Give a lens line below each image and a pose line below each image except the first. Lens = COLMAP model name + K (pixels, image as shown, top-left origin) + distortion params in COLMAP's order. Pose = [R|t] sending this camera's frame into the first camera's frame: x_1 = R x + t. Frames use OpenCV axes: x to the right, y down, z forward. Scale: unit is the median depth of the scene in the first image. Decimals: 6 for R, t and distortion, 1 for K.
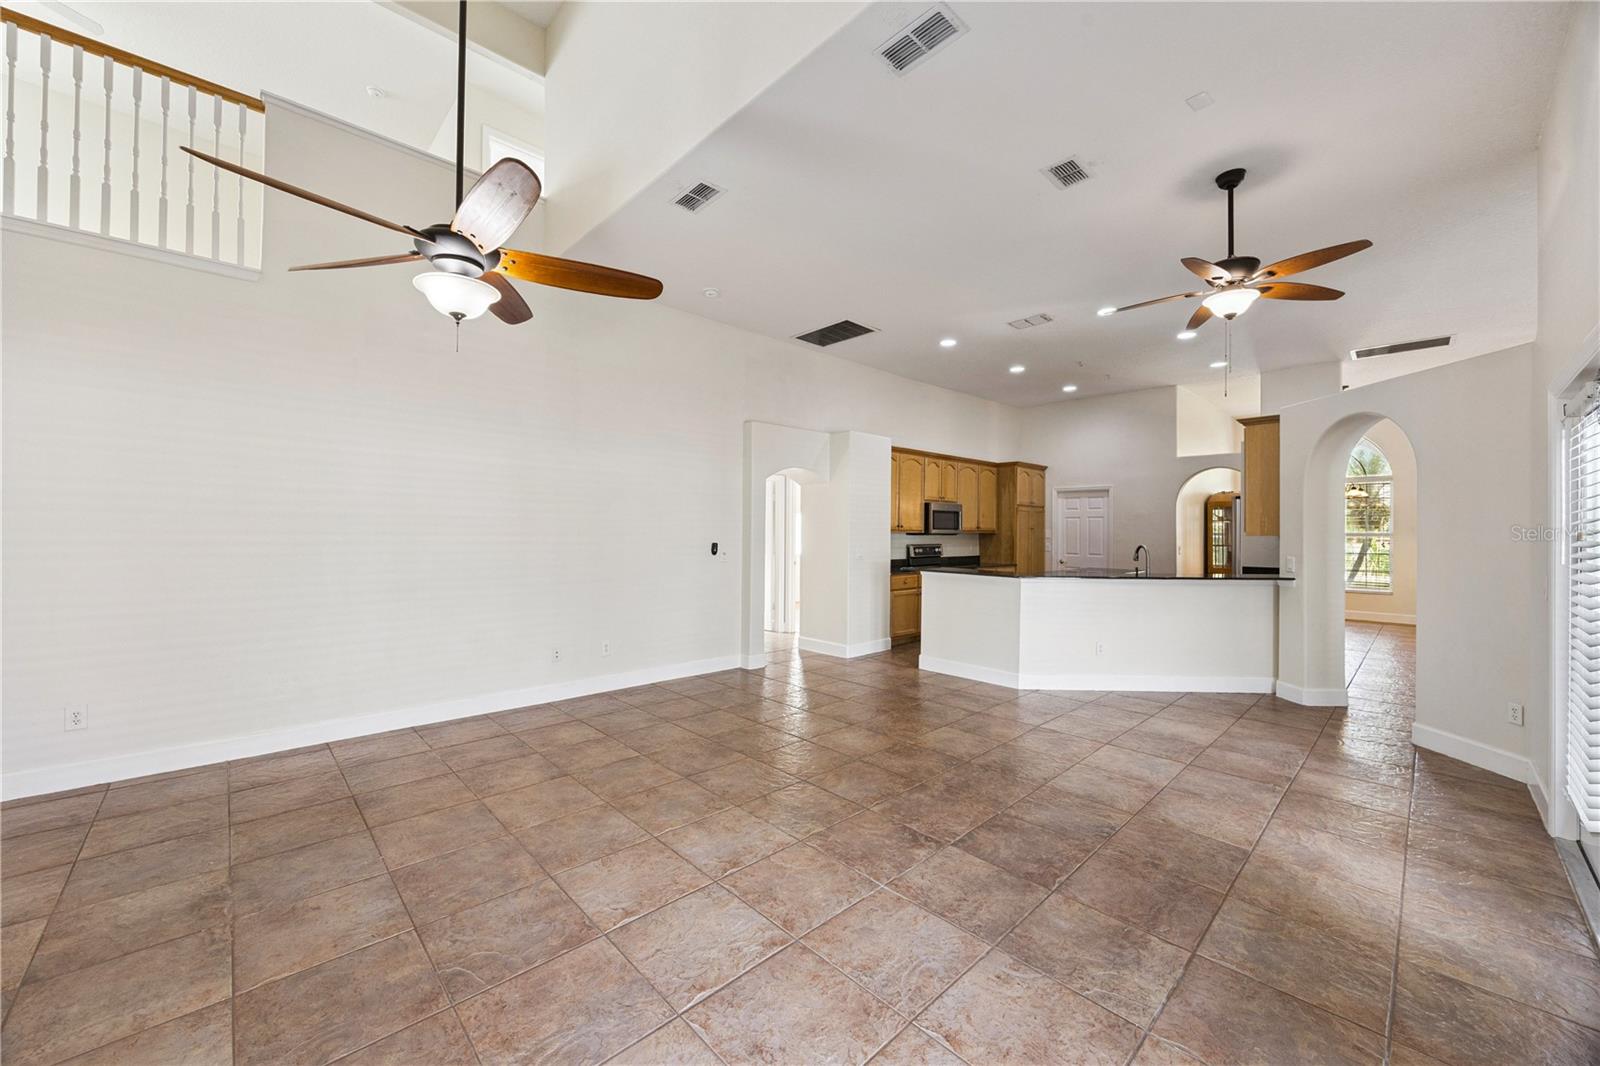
lens RADIAL K [[609.7, 0, 797.9], [0, 609.7, 528.7], [0, 0, 1]] dist [-0.006756, 0.000089]
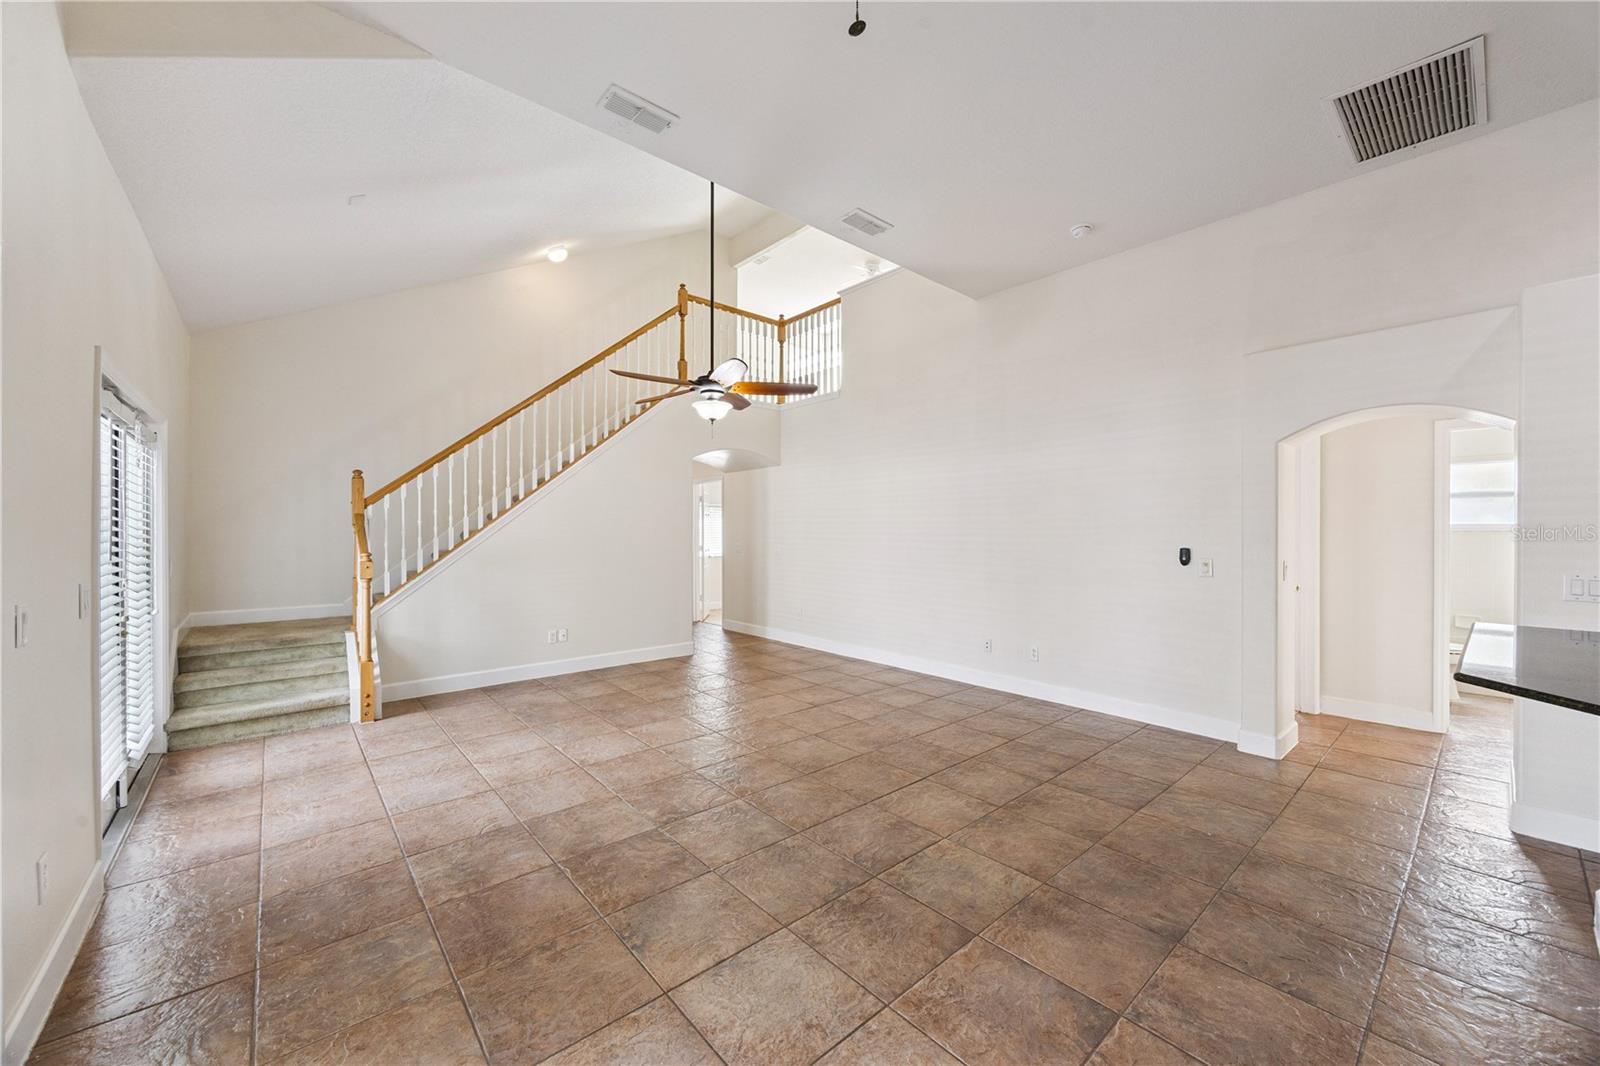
lens RADIAL K [[609.7, 0, 797.9], [0, 609.7, 528.7], [0, 0, 1]] dist [-0.006756, 0.000089]
pose [[-0.049183, -0.009083, -0.998748, 1.079629], [0.002565, 0.999954, -0.009220, 0.011101], [0.998786, -0.003015, -0.049158, 1.082160]]
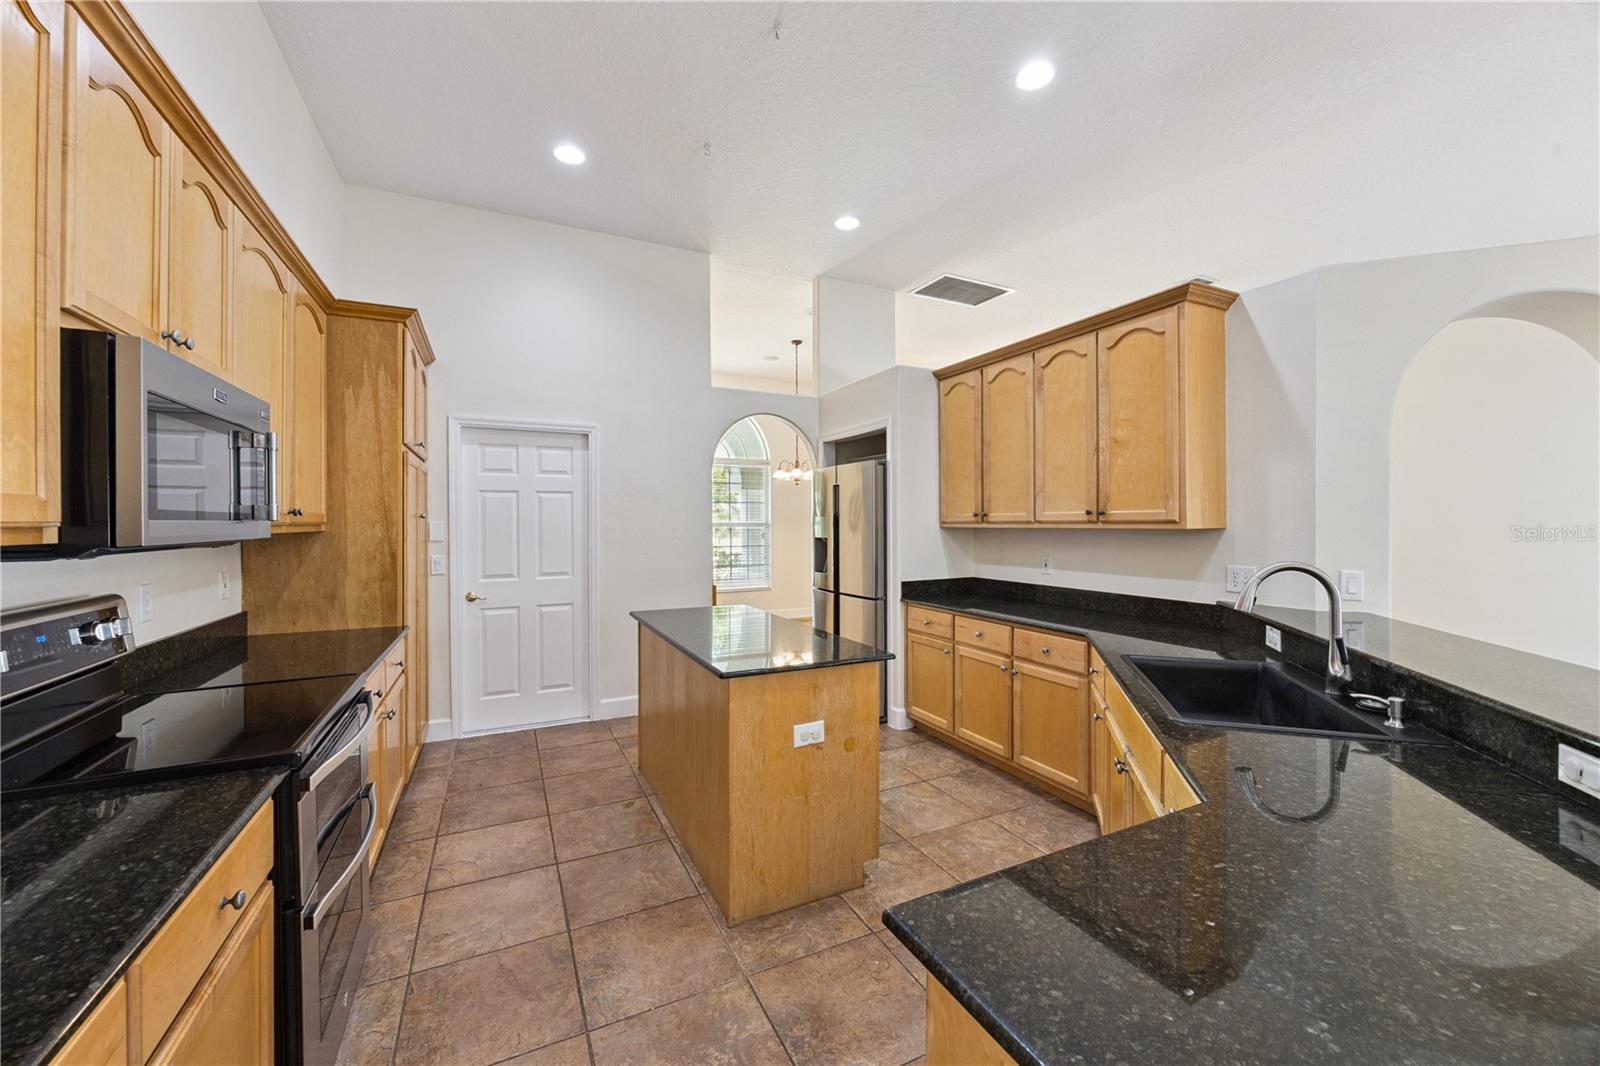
lens RADIAL K [[609.7, 0, 797.9], [0, 609.7, 528.7], [0, 0, 1]] dist [-0.006756, 0.000089]
pose [[0.299311, -0.014011, 0.954053, 0.322258], [0.003467, 0.999902, 0.013596, 0.007508], [-0.954149, -0.000762, 0.299330, 2.032291]]
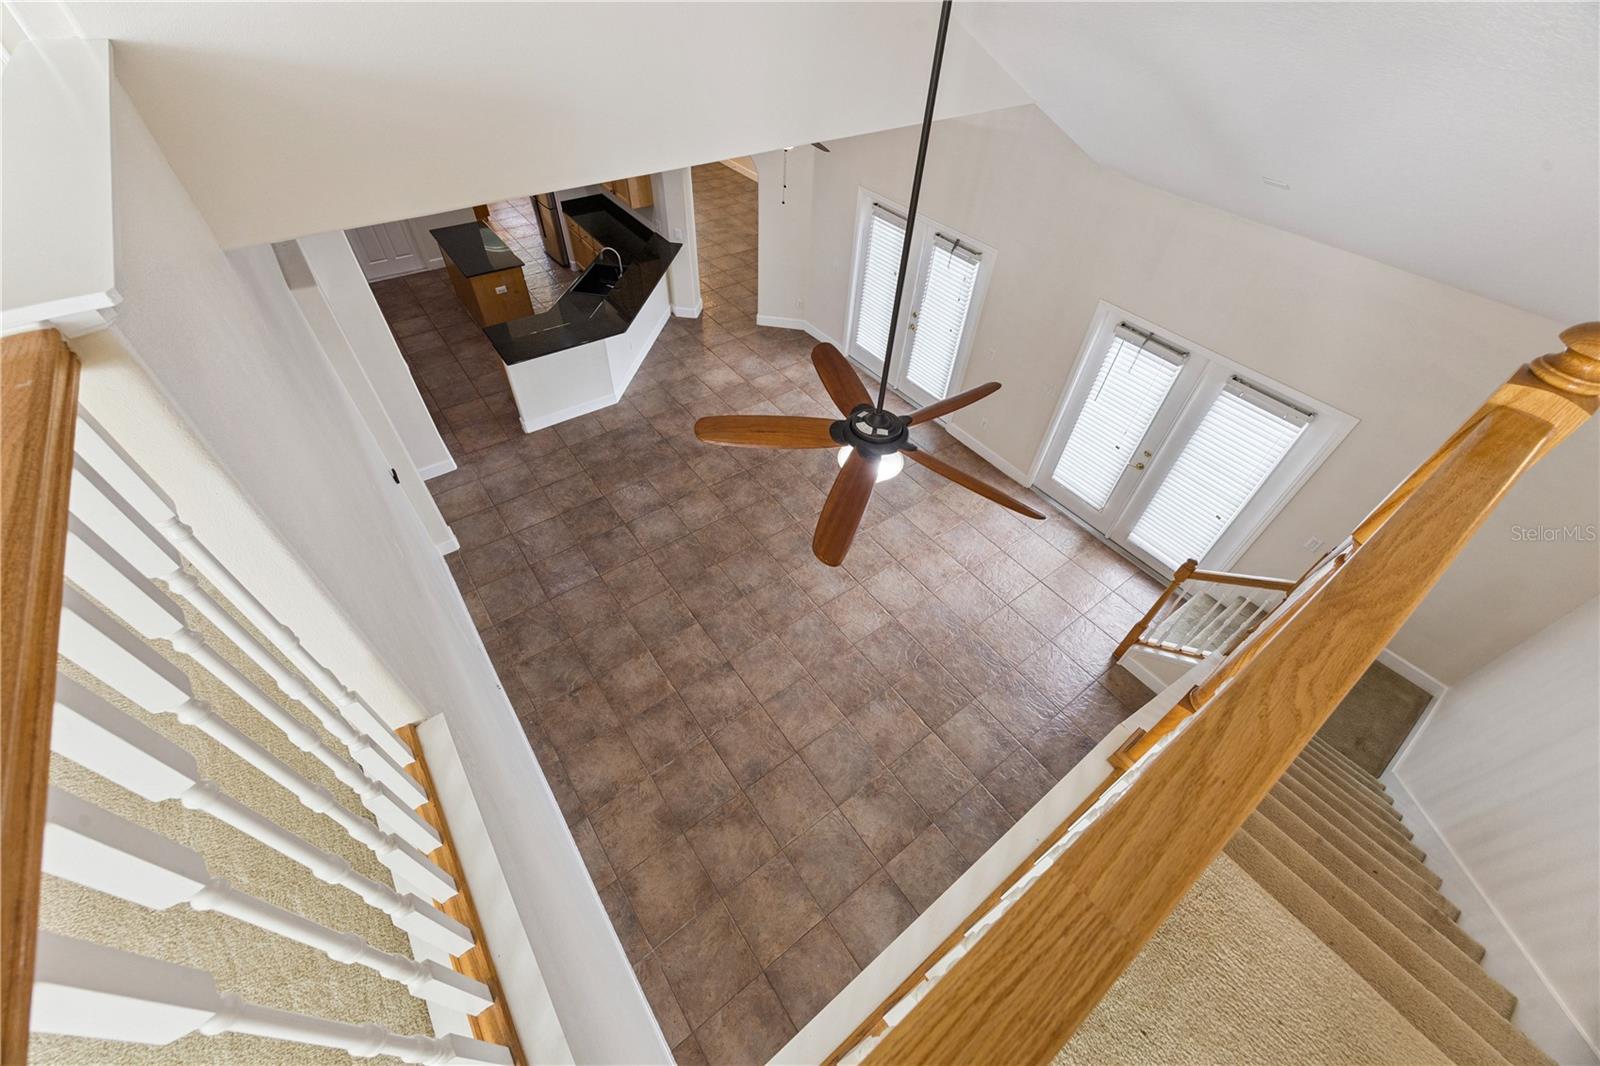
lens RADIAL K [[609.7, 0, 797.9], [0, 609.7, 528.7], [0, 0, 1]] dist [-0.006756, 0.000089]
pose [[0.119826, -0.727333, 0.675743, -1.165949], [-0.048159, 0.675588, 0.735705, -0.926061], [-0.991626, -0.120700, 0.045926, 0.851527]]
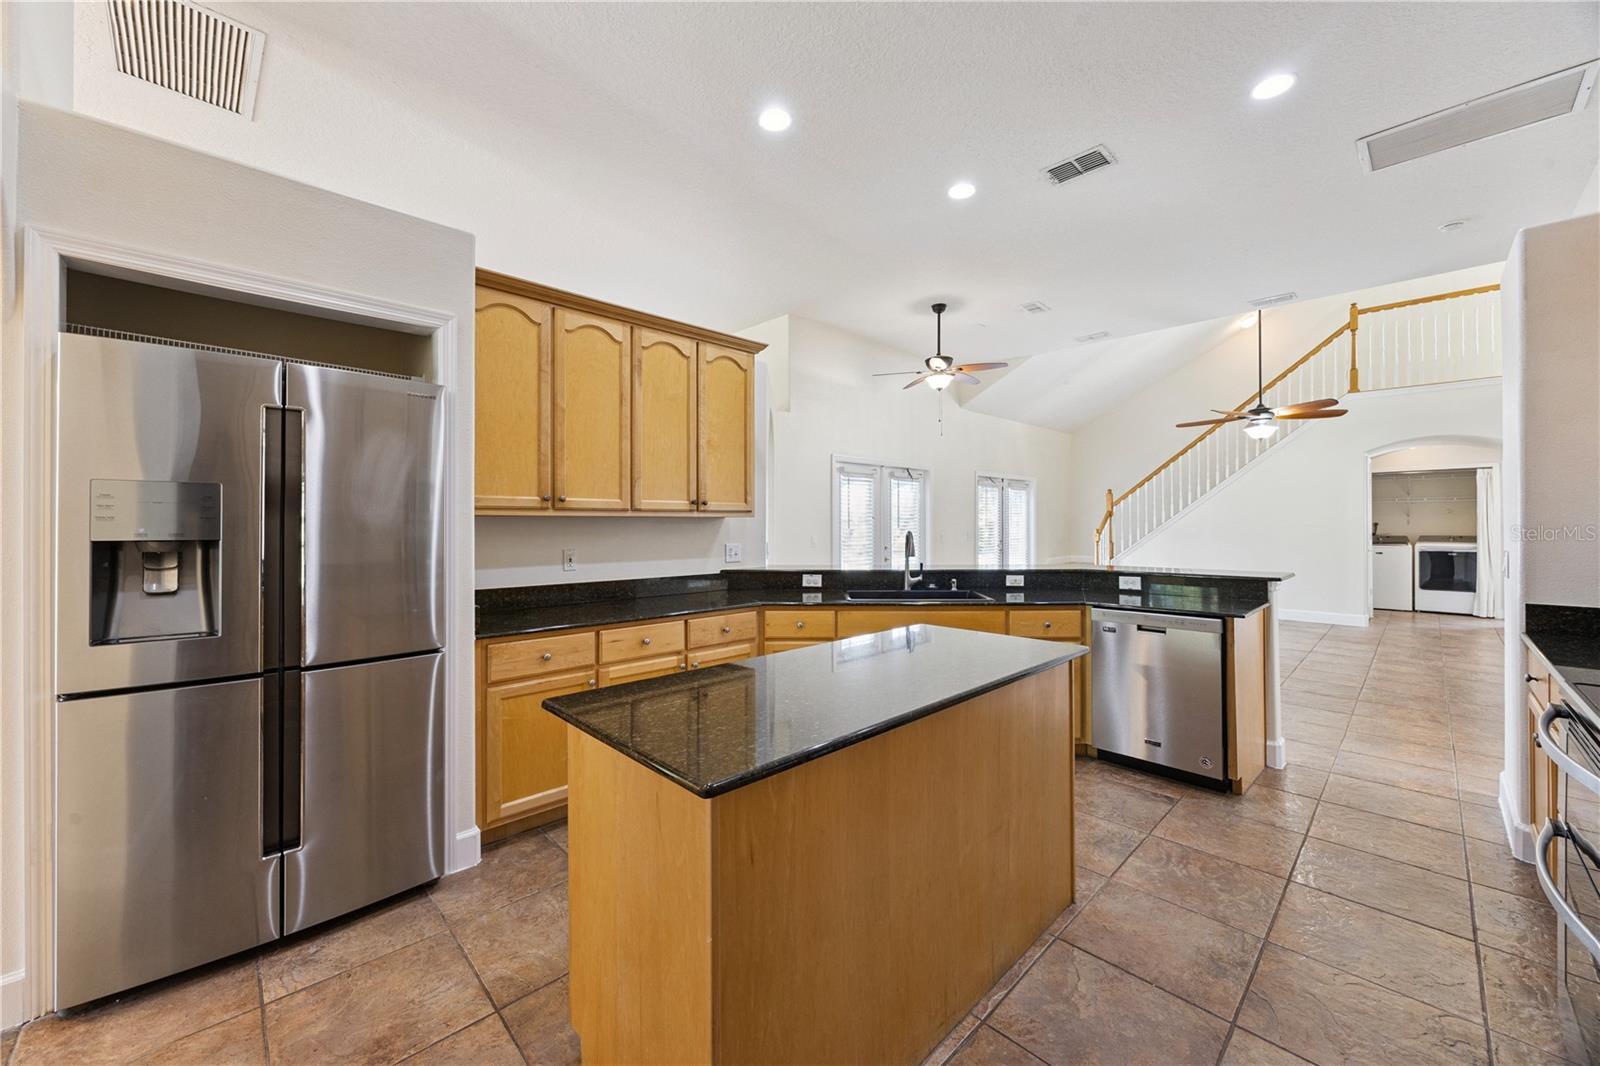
lens RADIAL K [[609.7, 0, 797.9], [0, 609.7, 528.7], [0, 0, 1]] dist [-0.006756, 0.000089]
pose [[-0.999958, 0.000756, -0.009147, 1.247181], [0.000745, 0.999999, 0.001195, 0.043077], [0.009147, 0.001188, -0.999957, 2.975026]]
